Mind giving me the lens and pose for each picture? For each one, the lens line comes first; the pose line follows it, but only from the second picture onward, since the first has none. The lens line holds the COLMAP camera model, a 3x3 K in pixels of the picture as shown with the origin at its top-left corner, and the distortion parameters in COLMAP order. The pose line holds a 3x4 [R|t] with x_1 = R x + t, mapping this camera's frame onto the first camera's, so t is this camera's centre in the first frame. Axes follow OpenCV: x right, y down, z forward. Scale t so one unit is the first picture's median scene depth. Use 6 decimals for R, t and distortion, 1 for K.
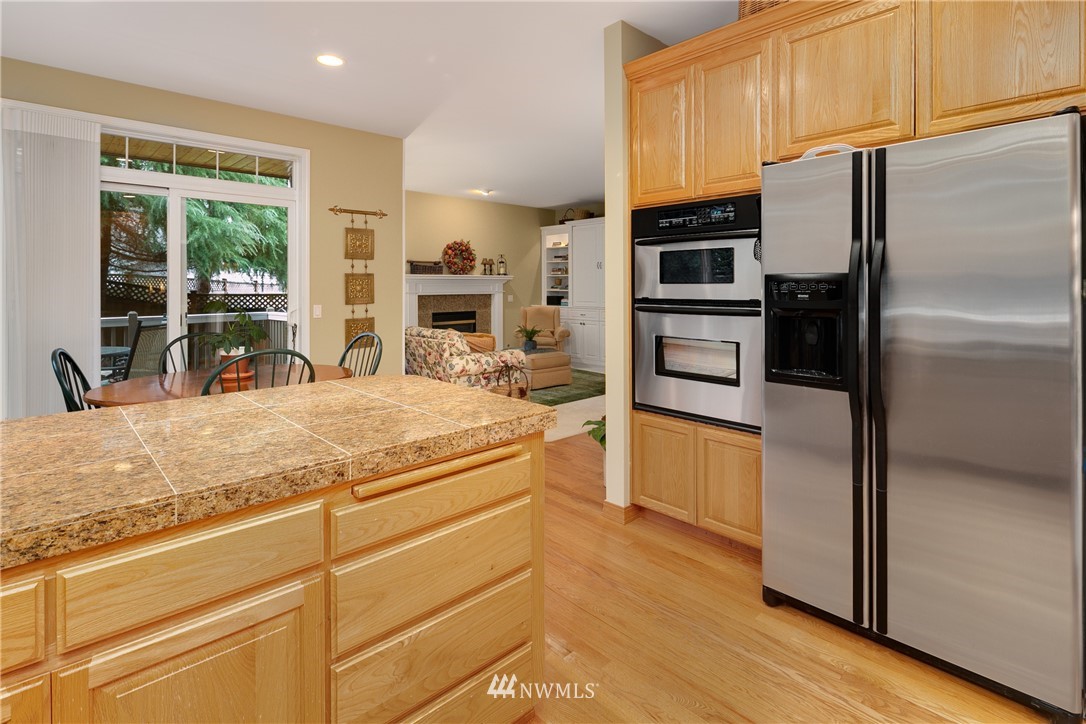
lens RADIAL K [[550.5, 0, 526.4], [0, 550.5, 289.0], [0, 0, 1]] dist [-0.002183, -0.000604]
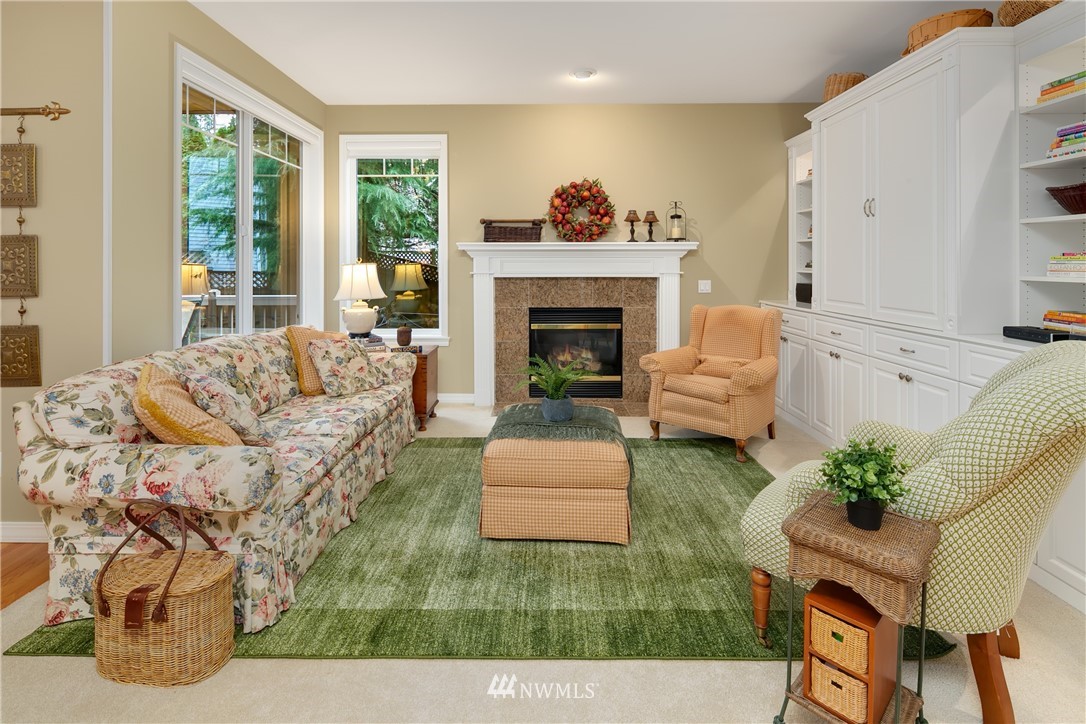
lens RADIAL K [[529.9, 0, 534.5], [0, 529.9, 265.6], [0, 0, 1]] dist [-0.003390, -0.003948]
pose [[0.726112, 0.004963, -0.687559, 0.218052], [-0.004742, 0.999986, 0.002211, -0.002657], [0.687561, 0.001655, 0.726125, 0.587564]]
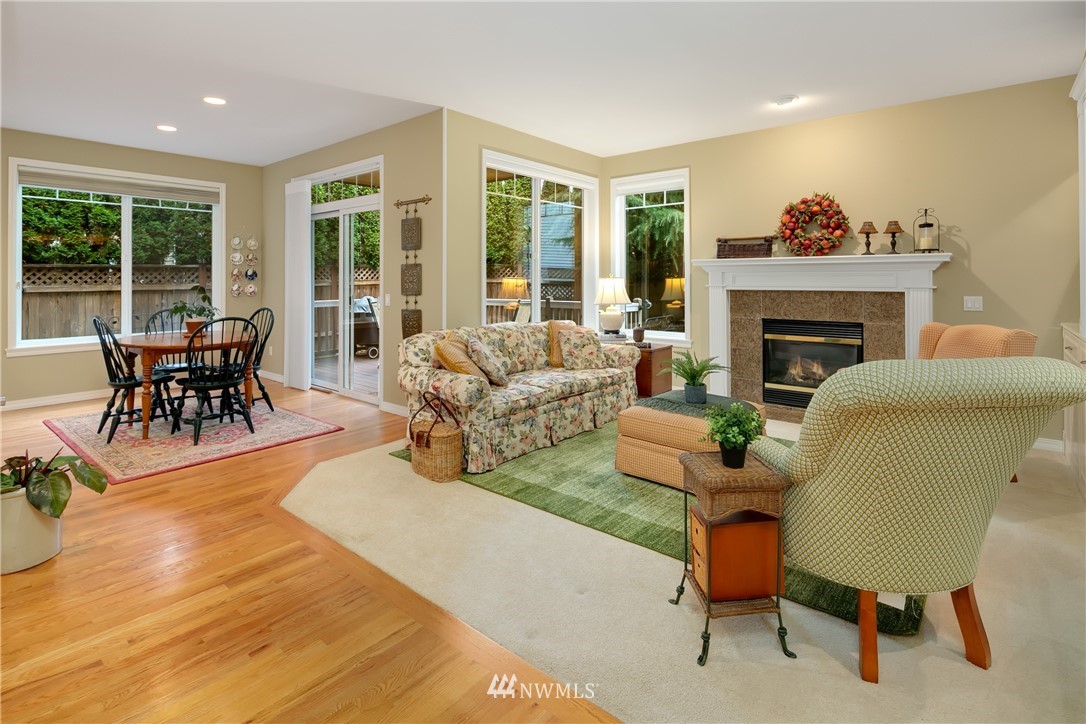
lens RADIAL K [[529.9, 0, 536.0], [0, 529.9, 273.4], [0, 0, 1]] dist [-0.003390, -0.003948]
pose [[0.112901, -0.006368, -0.993586, 0.395512], [-0.002510, 0.999974, -0.006695, -0.003426], [0.993603, 0.003250, 0.112883, 0.666228]]
